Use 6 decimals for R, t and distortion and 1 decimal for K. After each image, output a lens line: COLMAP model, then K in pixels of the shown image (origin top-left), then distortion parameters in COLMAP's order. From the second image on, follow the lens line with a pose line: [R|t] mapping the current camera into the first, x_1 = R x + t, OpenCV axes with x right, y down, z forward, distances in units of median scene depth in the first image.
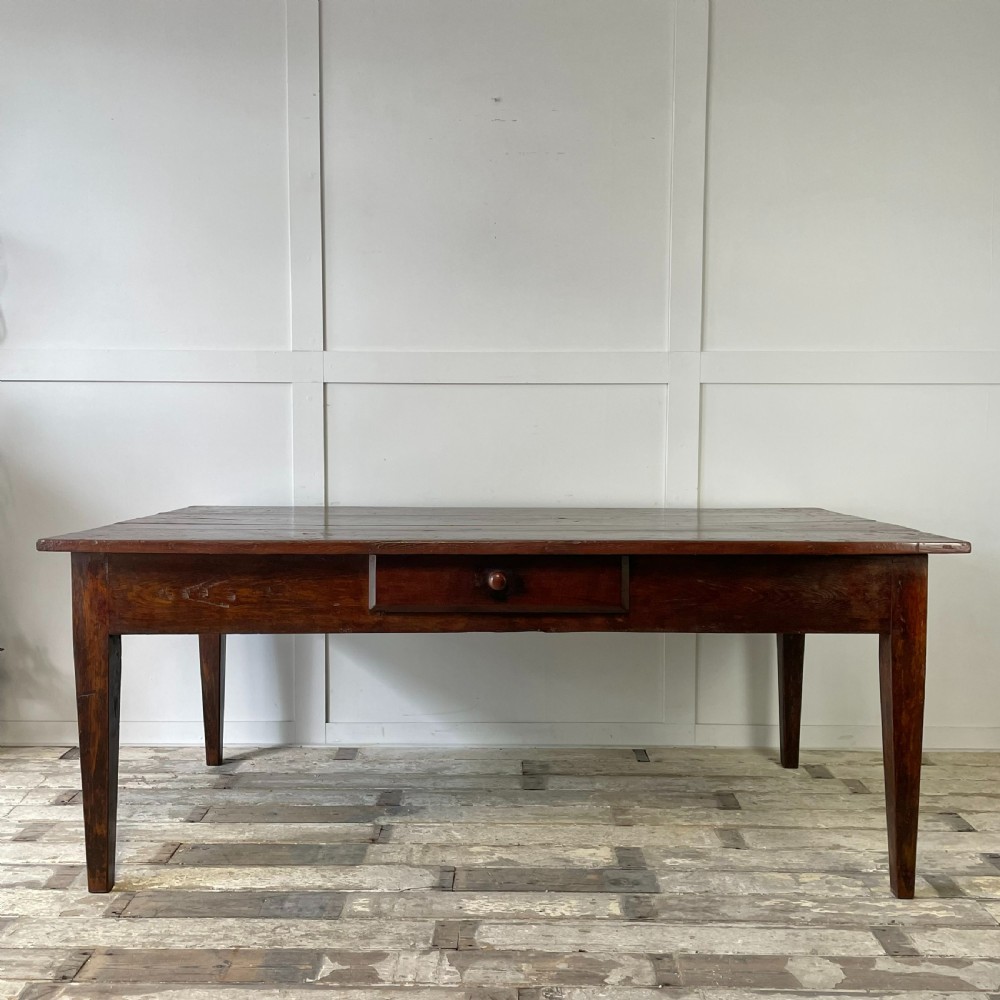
lens RADIAL K [[989.7, 0, 500.4], [0, 989.7, 487.9], [0, 0, 1]] dist [0.106128, -0.140260]
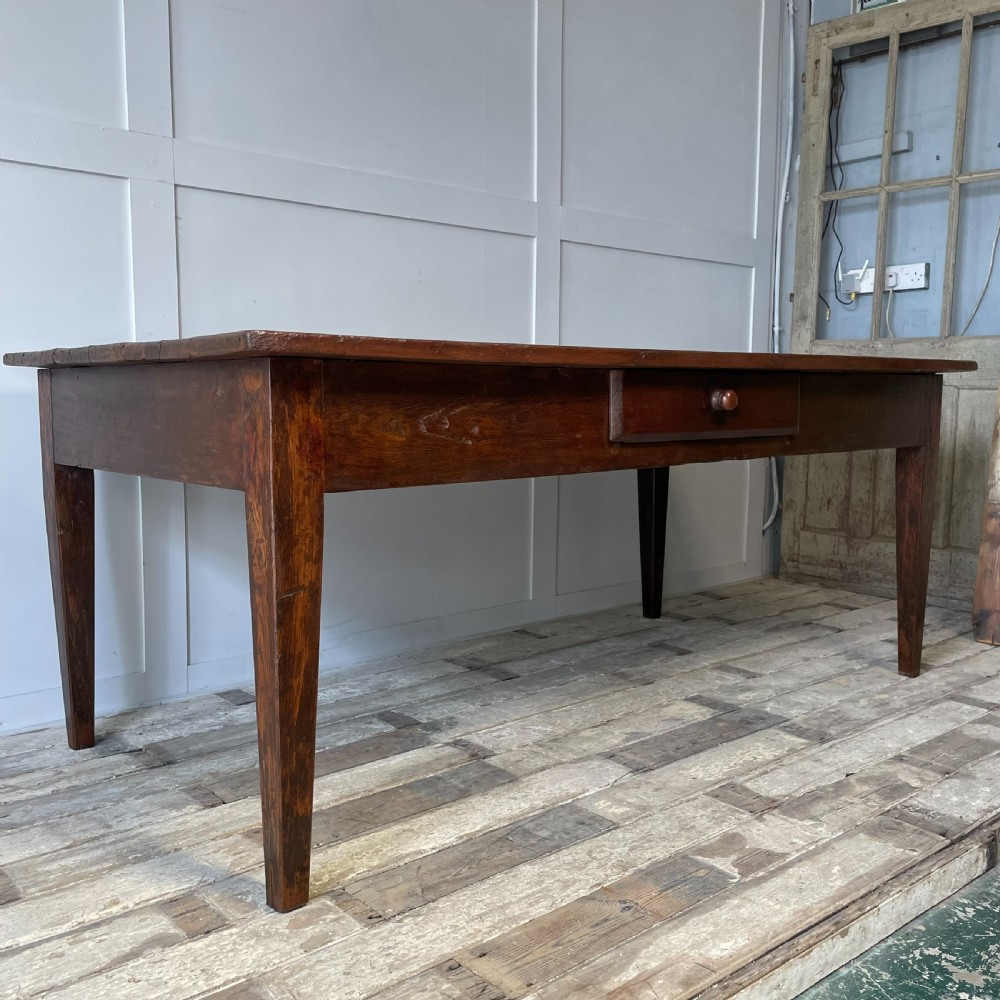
lens RADIAL K [[999.2, 0, 501.4], [0, 999.2, 486.9], [0, 0, 1]] dist [0.109930, -0.168660]
pose [[0.749350, -0.064033, 0.659070, -0.721308], [0.036140, 0.997785, 0.055850, 0.111279], [-0.661187, -0.018032, 0.750005, 0.457609]]
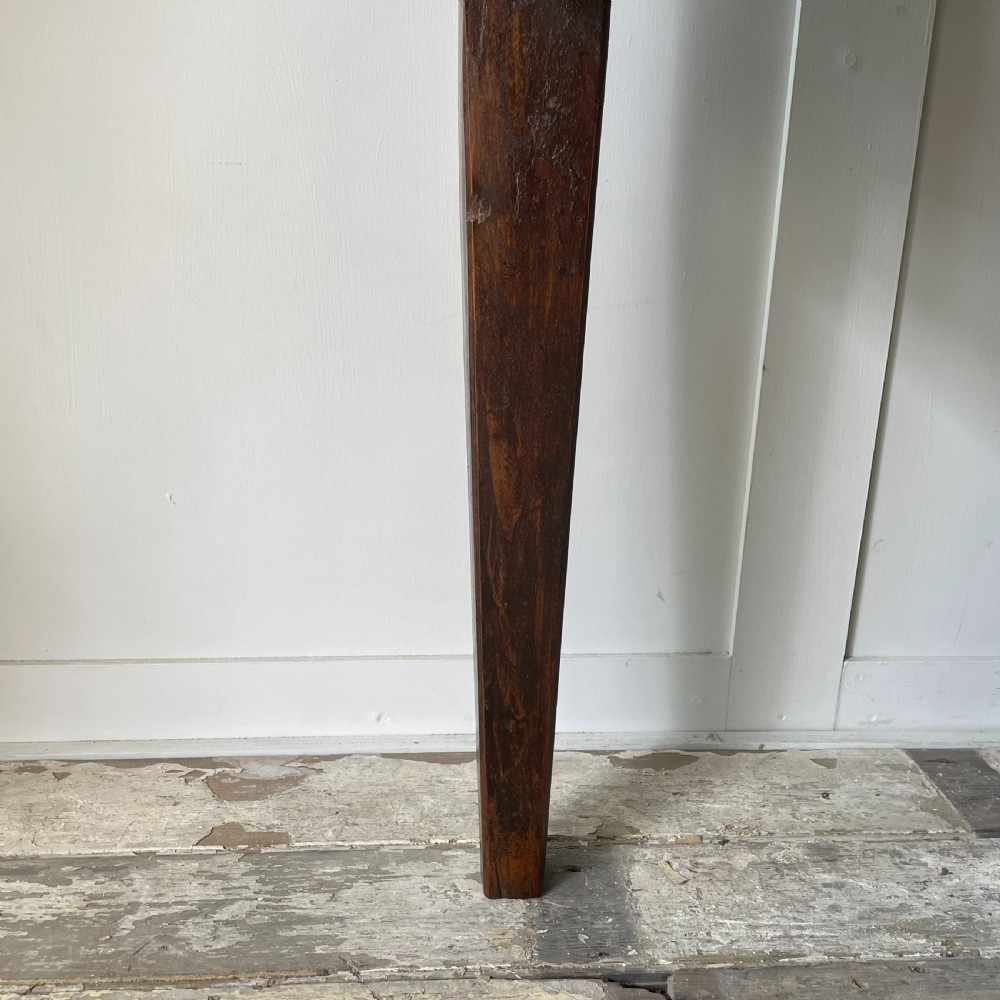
lens RADIAL K [[999.2, 0, 501.4], [0, 999.2, 486.9], [0, 0, 1]] dist [0.109930, -0.168660]
pose [[0.995889, -0.002524, 0.090552, -0.437565], [-0.018251, 0.973524, 0.227854, 0.197145], [-0.088730, -0.228570, 0.969476, 1.141514]]
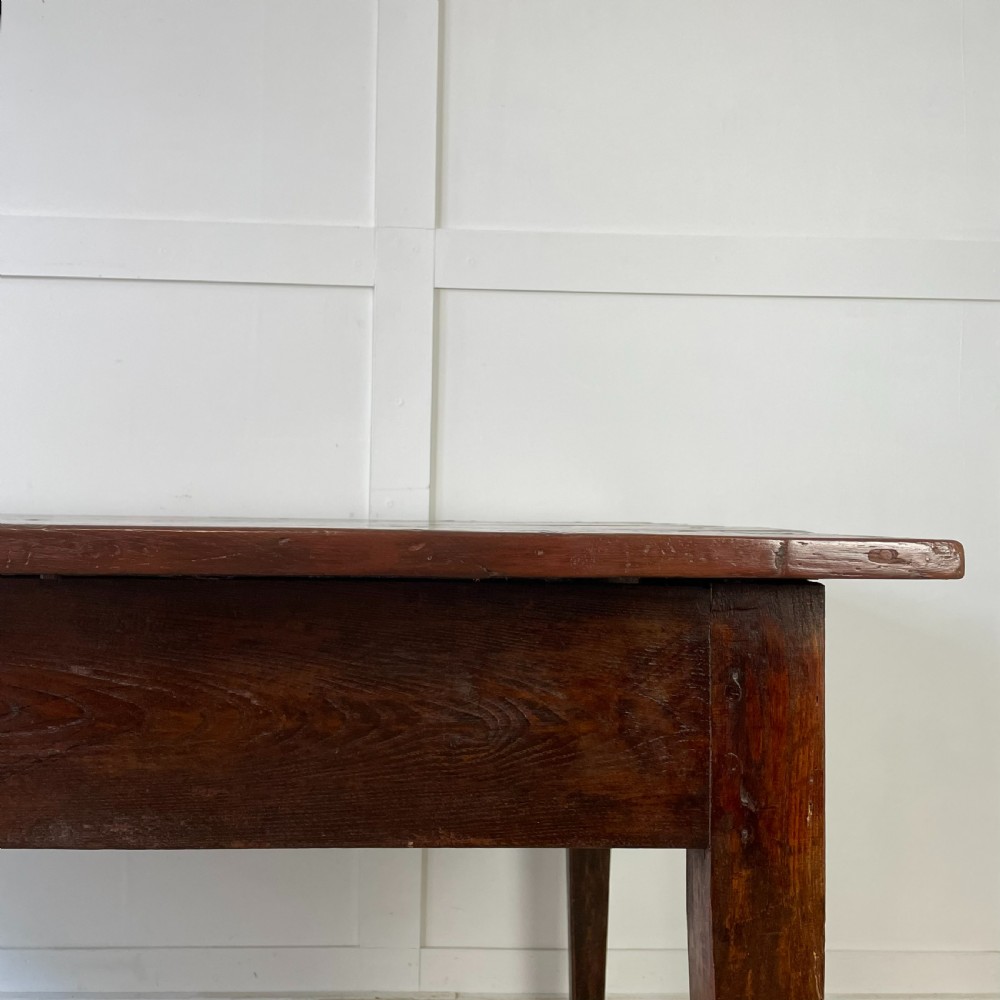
lens RADIAL K [[1010.9, 0, 490.3], [0, 1010.9, 485.1], [0, 0, 1]] dist [0.086766, -0.126240]
pose [[0.999096, 0.014752, 0.039869, 0.309108], [-0.011611, 0.996896, -0.077873, 0.060952], [-0.040894, 0.077340, 0.996166, 0.687231]]
